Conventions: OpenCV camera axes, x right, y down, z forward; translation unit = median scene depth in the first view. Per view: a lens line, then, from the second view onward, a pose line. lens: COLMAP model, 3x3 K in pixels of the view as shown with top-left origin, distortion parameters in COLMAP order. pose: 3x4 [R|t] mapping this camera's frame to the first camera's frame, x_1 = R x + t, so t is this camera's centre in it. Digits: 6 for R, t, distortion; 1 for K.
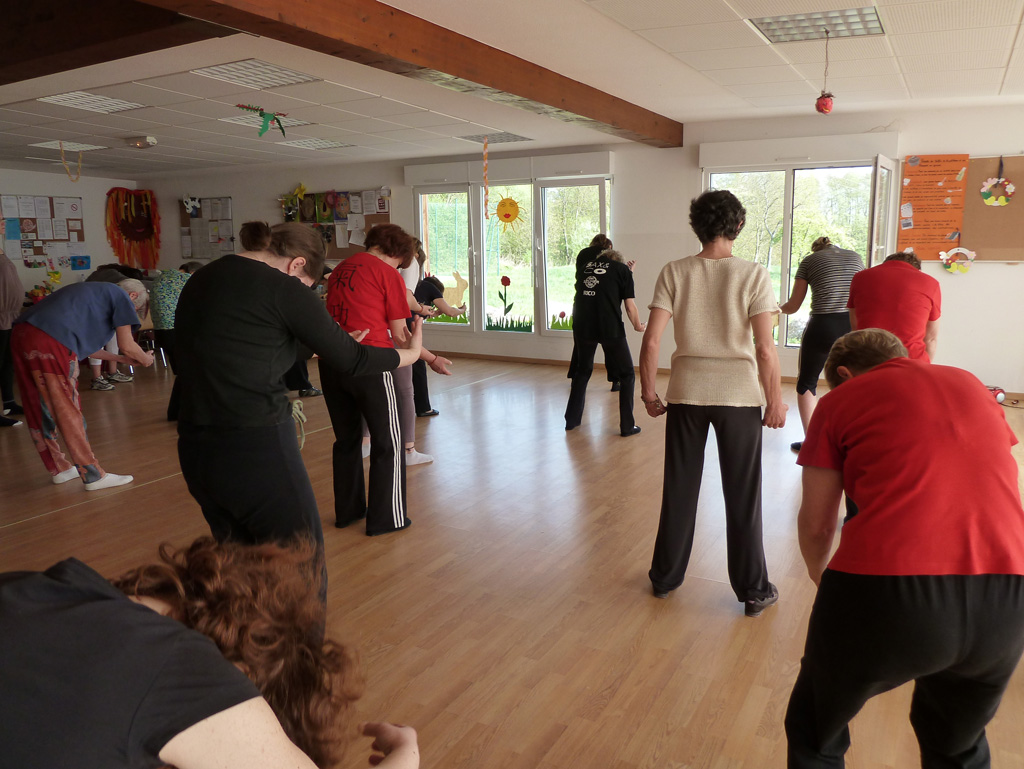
lens RADIAL K [[765.6, 0, 519.2], [0, 765.6, 385.5], [0, 0, 1]] dist [-0.034611, 0.011090]
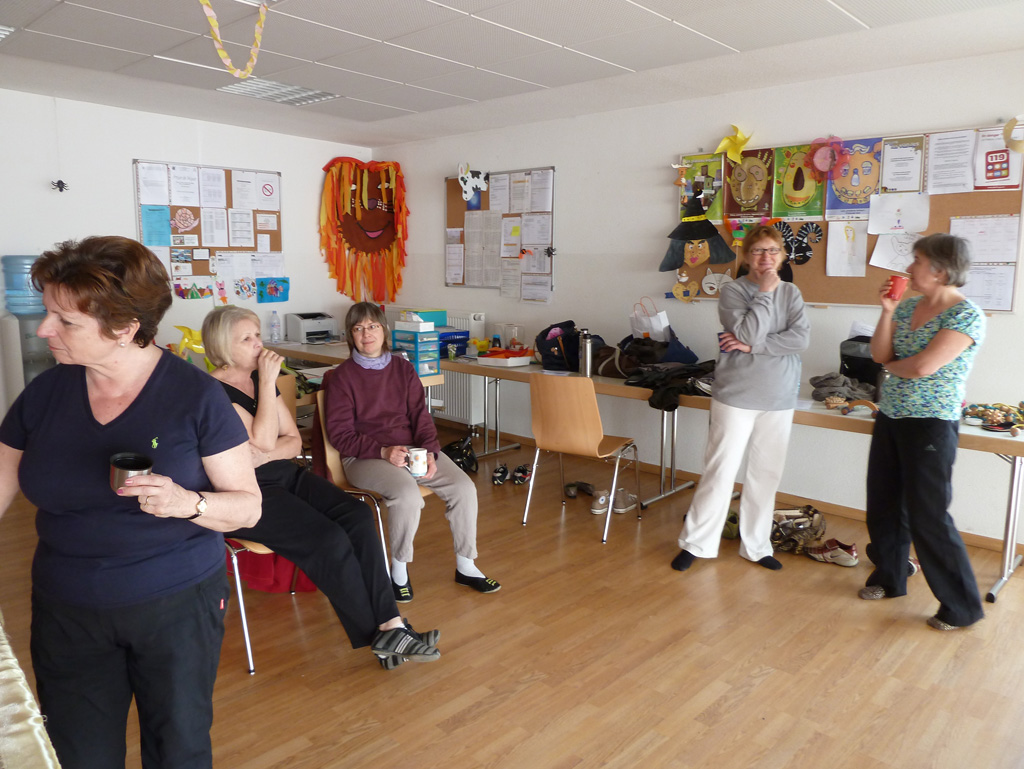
lens RADIAL K [[765.6, 0, 511.3], [0, 765.6, 381.0], [0, 0, 1]] dist [-0.034611, 0.011090]
pose [[0.969724, 0.051394, -0.238736, -0.275469], [-0.058165, 0.998078, -0.021399, -0.094636], [0.237177, 0.034637, 0.970849, 0.506079]]
